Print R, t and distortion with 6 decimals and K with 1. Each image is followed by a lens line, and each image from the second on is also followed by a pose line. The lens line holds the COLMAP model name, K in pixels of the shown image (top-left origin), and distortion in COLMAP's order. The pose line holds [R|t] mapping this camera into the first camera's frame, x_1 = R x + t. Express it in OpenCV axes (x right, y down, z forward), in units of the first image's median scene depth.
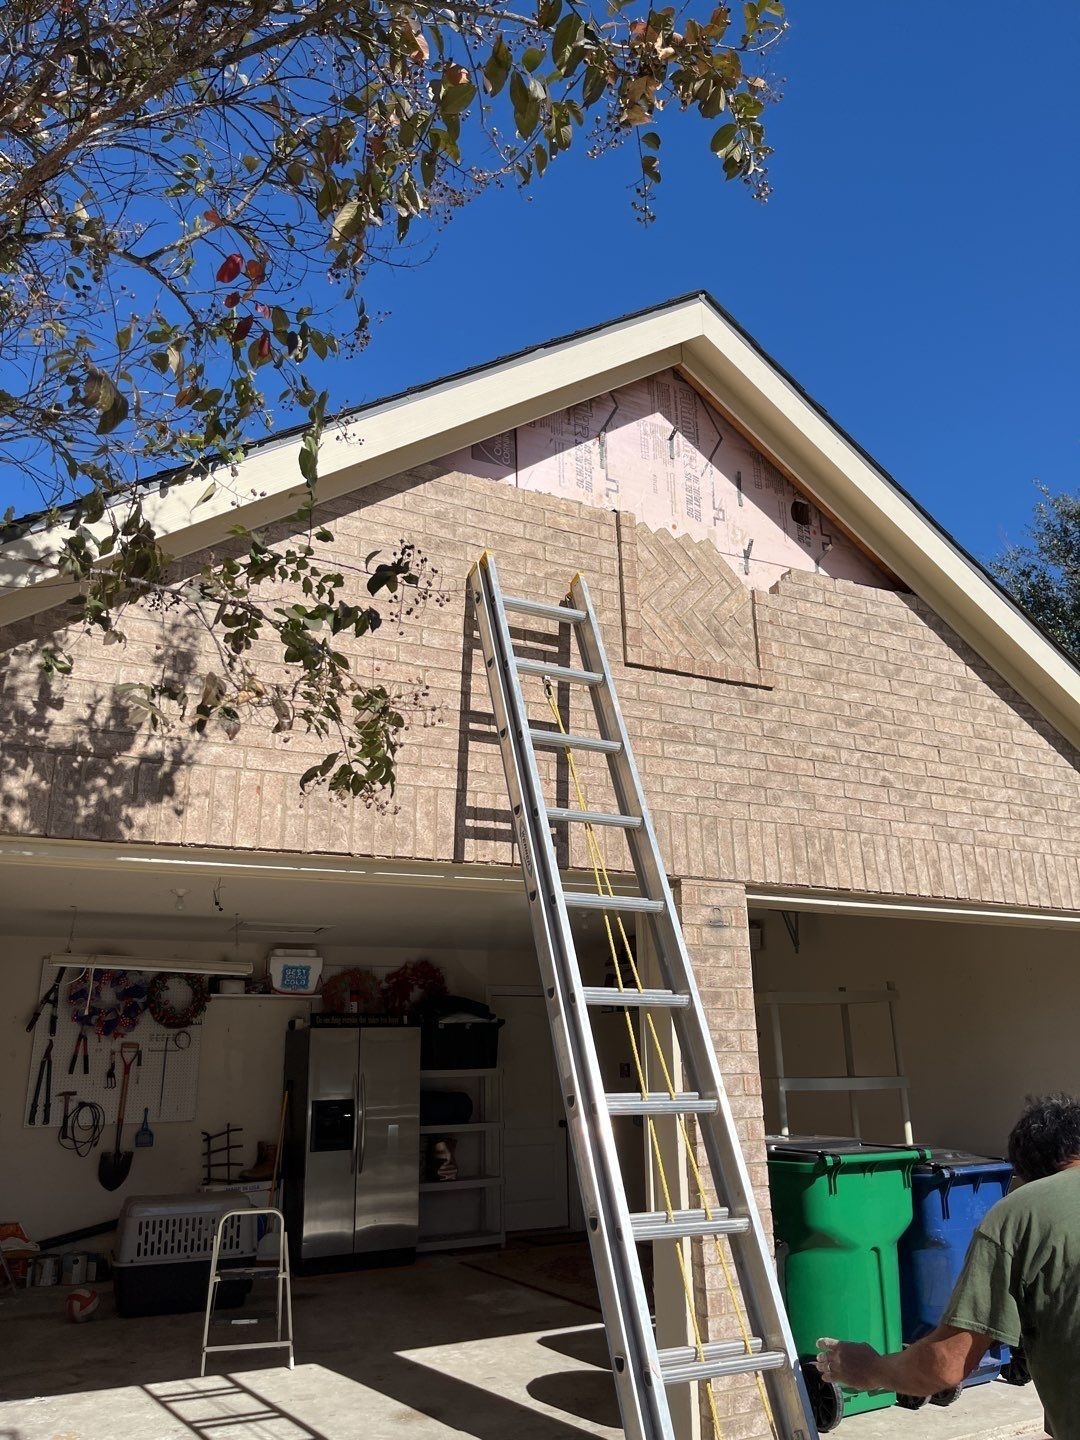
lens RADIAL K [[1079.6, 0, 533.6], [0, 1079.6, 721.6], [0, 0, 1]] dist [0.051084, -0.057990]
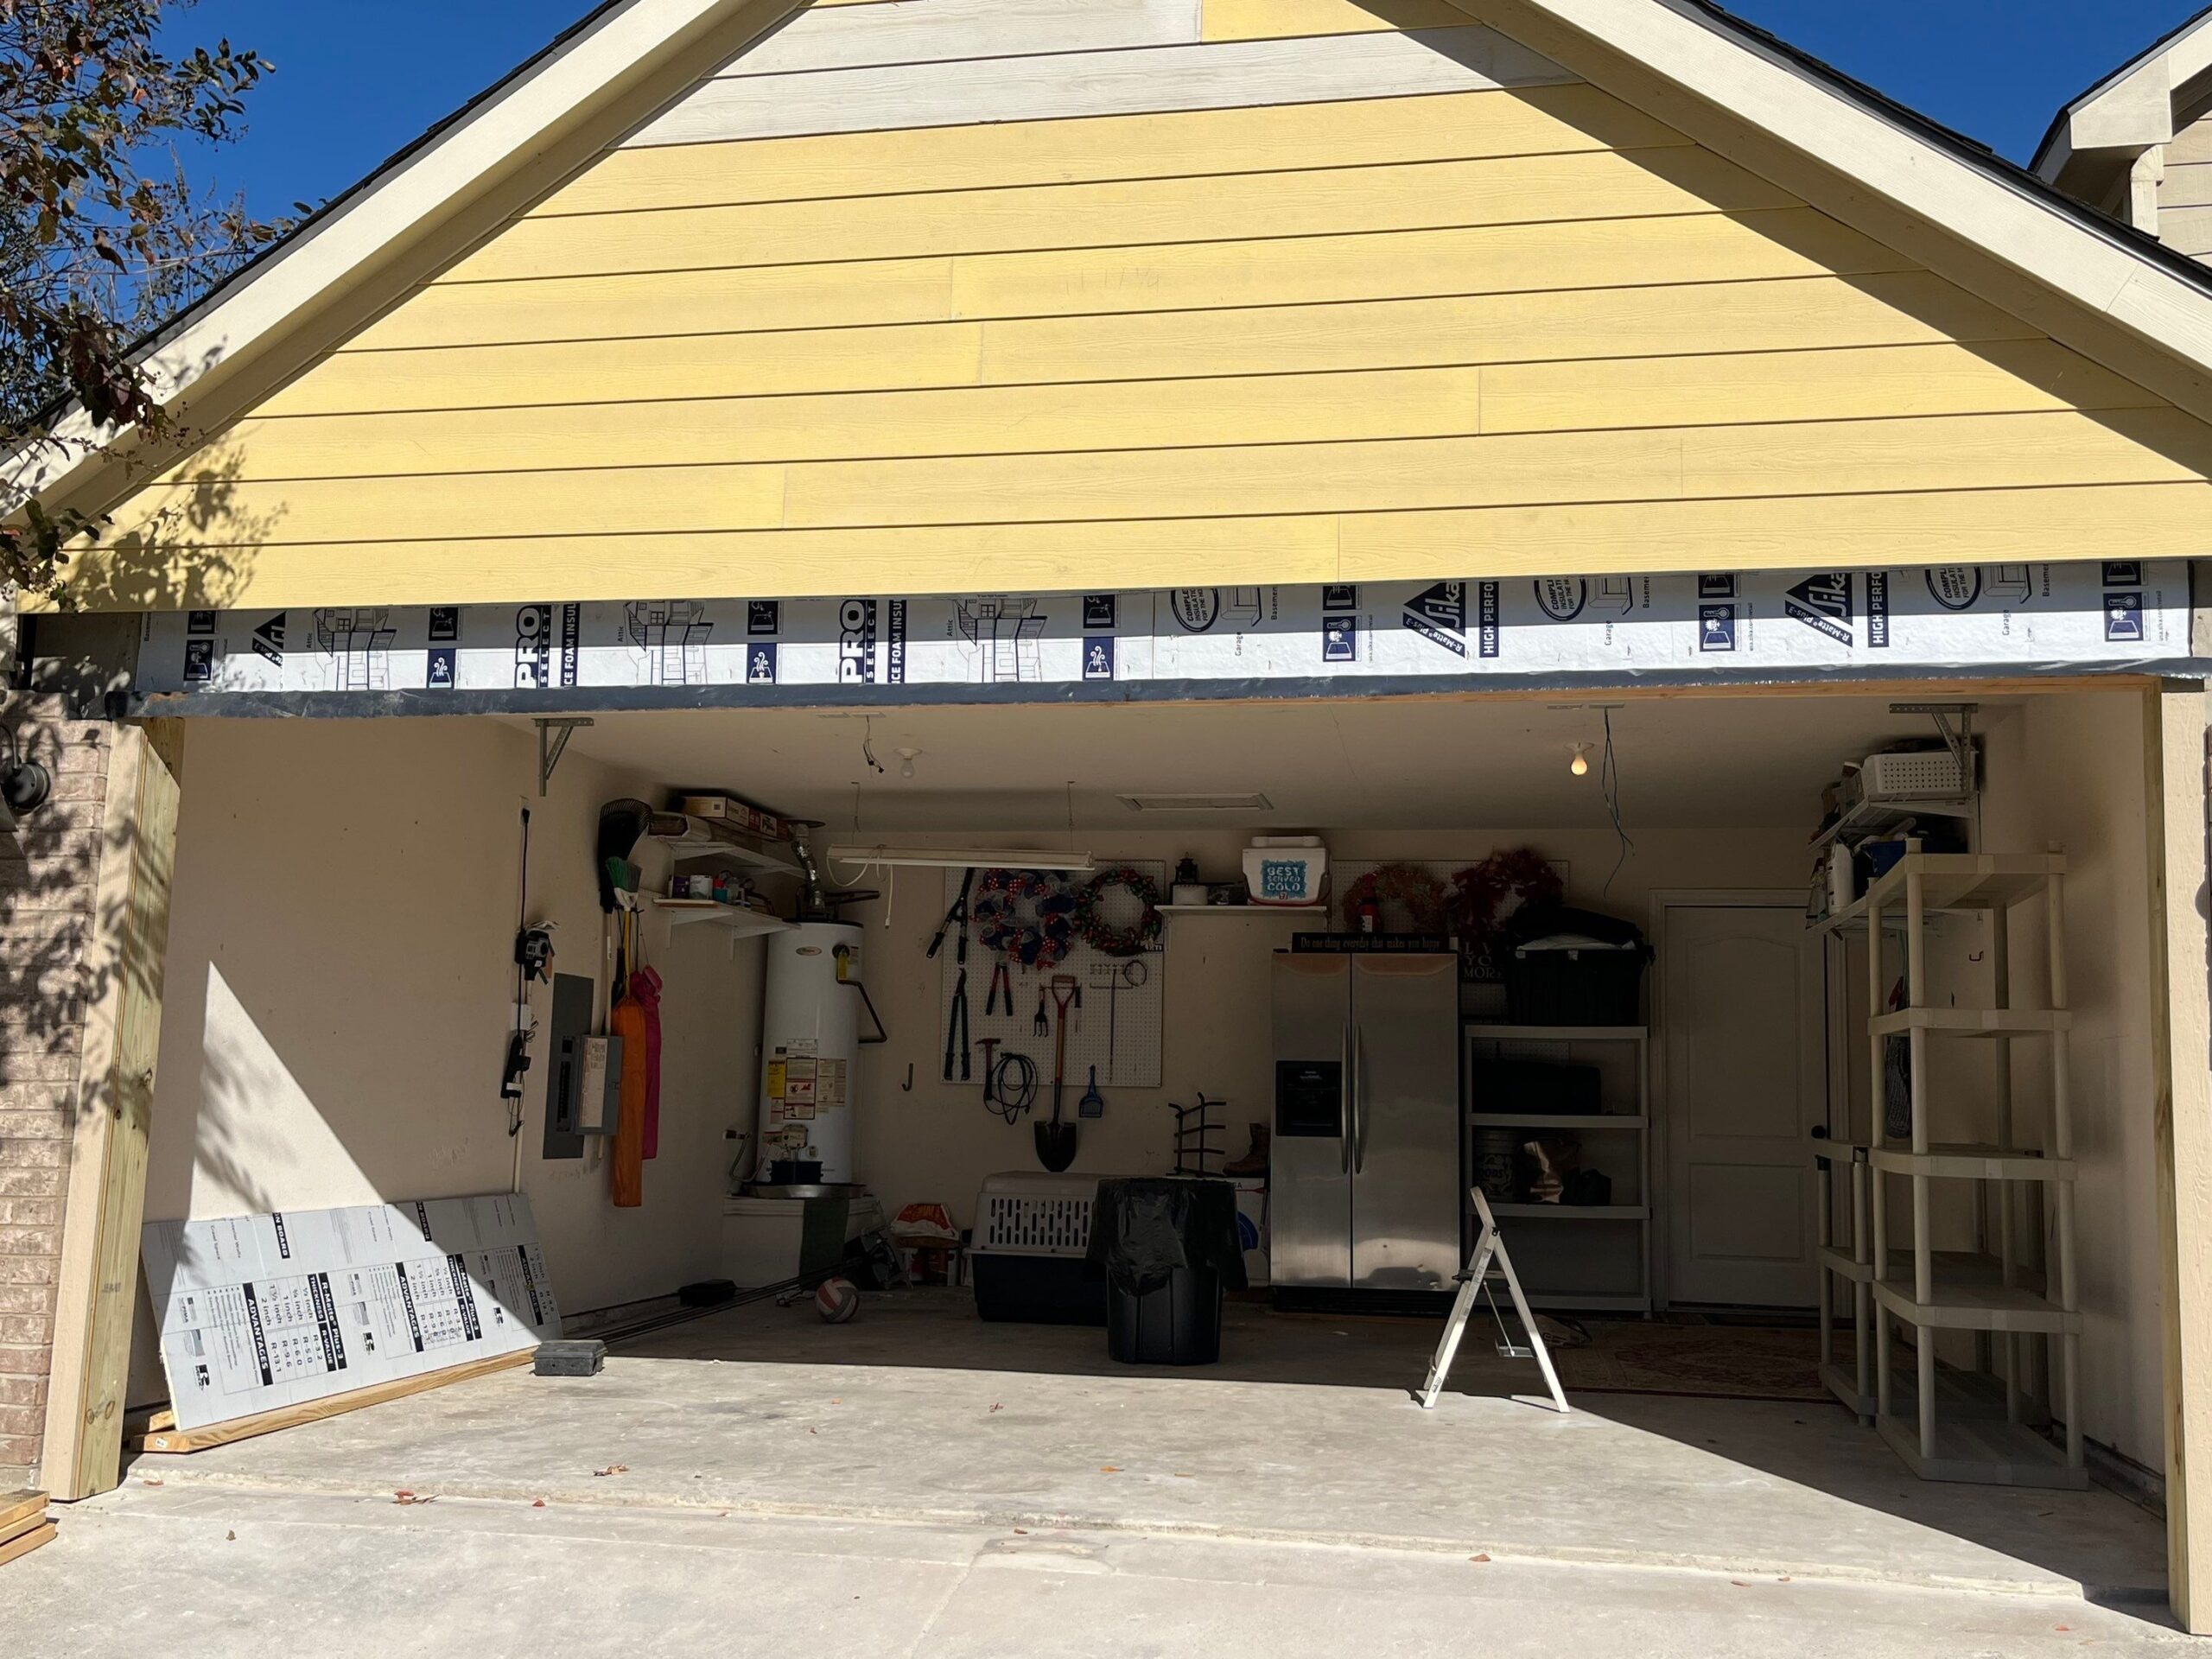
lens RADIAL K [[2059.8, 0, 1140.7], [0, 2059.8, 834.6], [0, 0, 1]] dist [0.037238, 0.000000]
pose [[0.790984, -0.044296, -0.610231, 0.793986], [0.153738, 0.979766, 0.128156, 0.078053], [0.592207, -0.195185, 0.781789, 0.034328]]
